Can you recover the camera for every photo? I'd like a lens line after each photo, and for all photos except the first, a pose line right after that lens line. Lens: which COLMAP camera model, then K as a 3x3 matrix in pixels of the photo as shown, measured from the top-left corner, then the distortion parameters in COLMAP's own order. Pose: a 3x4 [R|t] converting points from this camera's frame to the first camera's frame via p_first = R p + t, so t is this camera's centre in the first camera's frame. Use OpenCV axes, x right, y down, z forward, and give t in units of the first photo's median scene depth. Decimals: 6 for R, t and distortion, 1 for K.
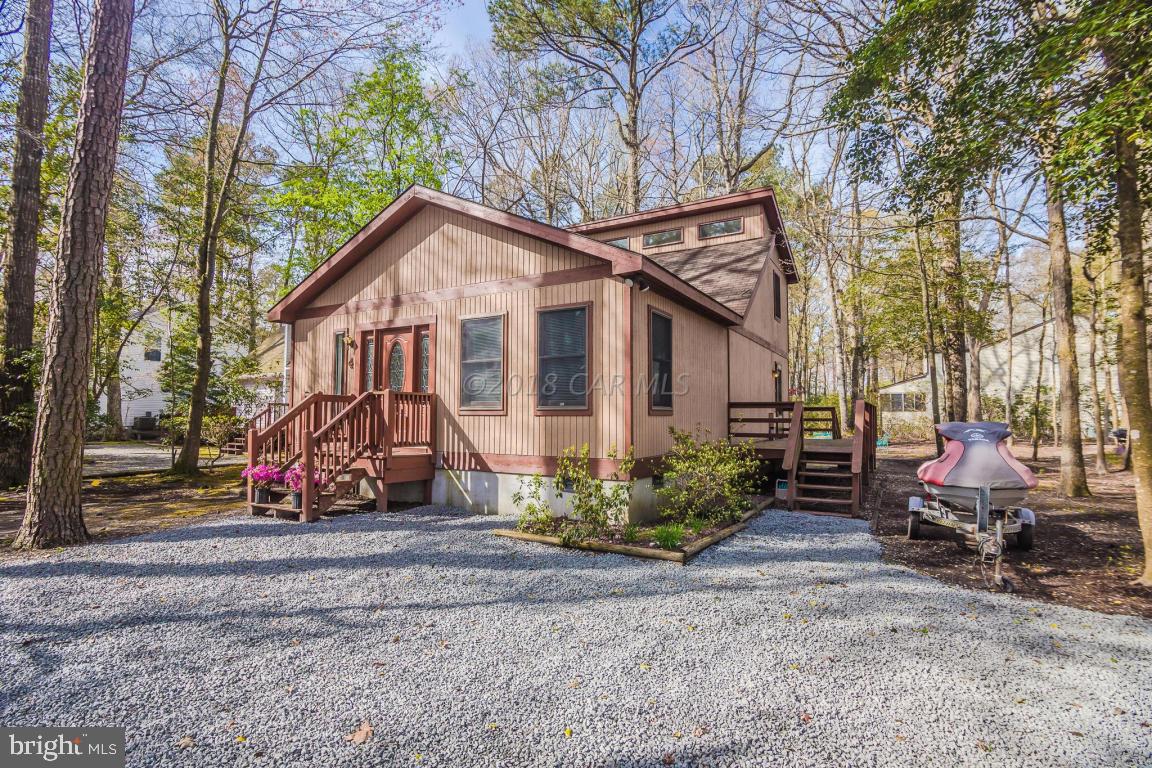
lens RADIAL K [[547.1, 0, 584.8], [0, 547.1, 369.0], [0, 0, 1]] dist [-0.019460, 0.000925]
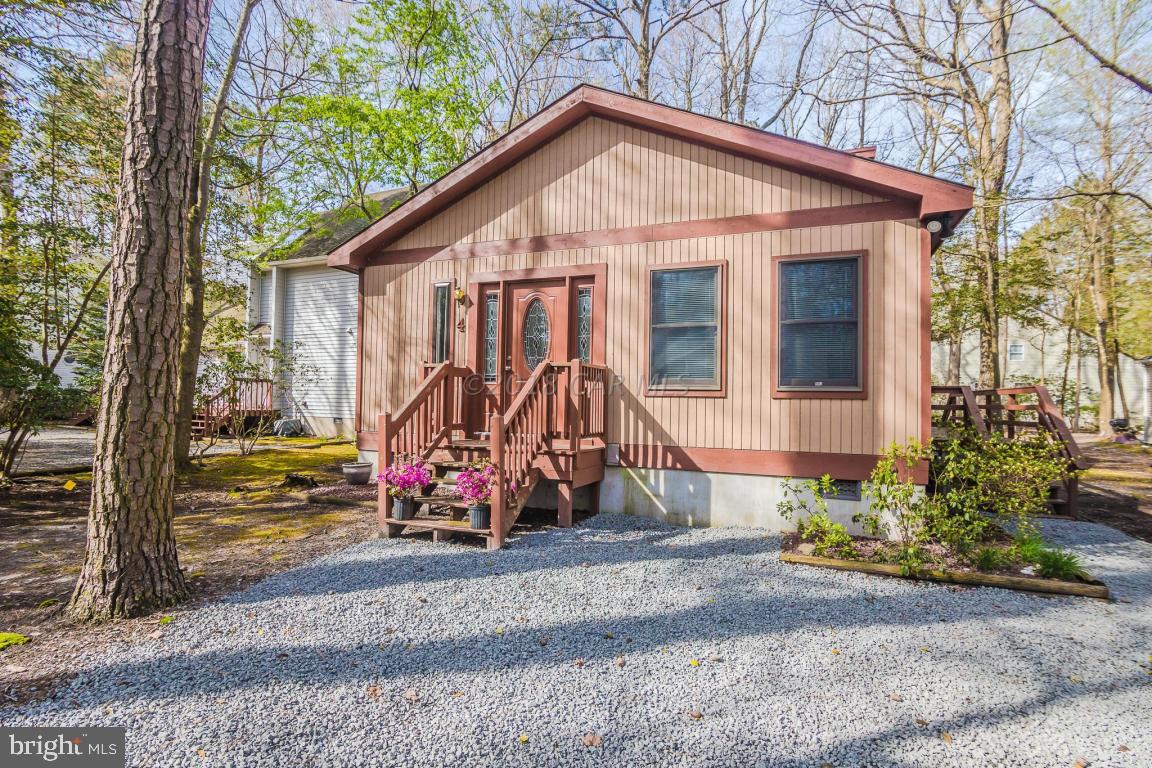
lens RADIAL K [[557.8, 0, 576.2], [0, 557.8, 369.2], [0, 0, 1]] dist [-0.017944, 0.000199]
pose [[0.991024, 0.020782, 0.132056, -0.438128], [-0.025064, 0.999210, 0.030851, 0.025965], [-0.131310, -0.033884, 0.990762, 0.253322]]
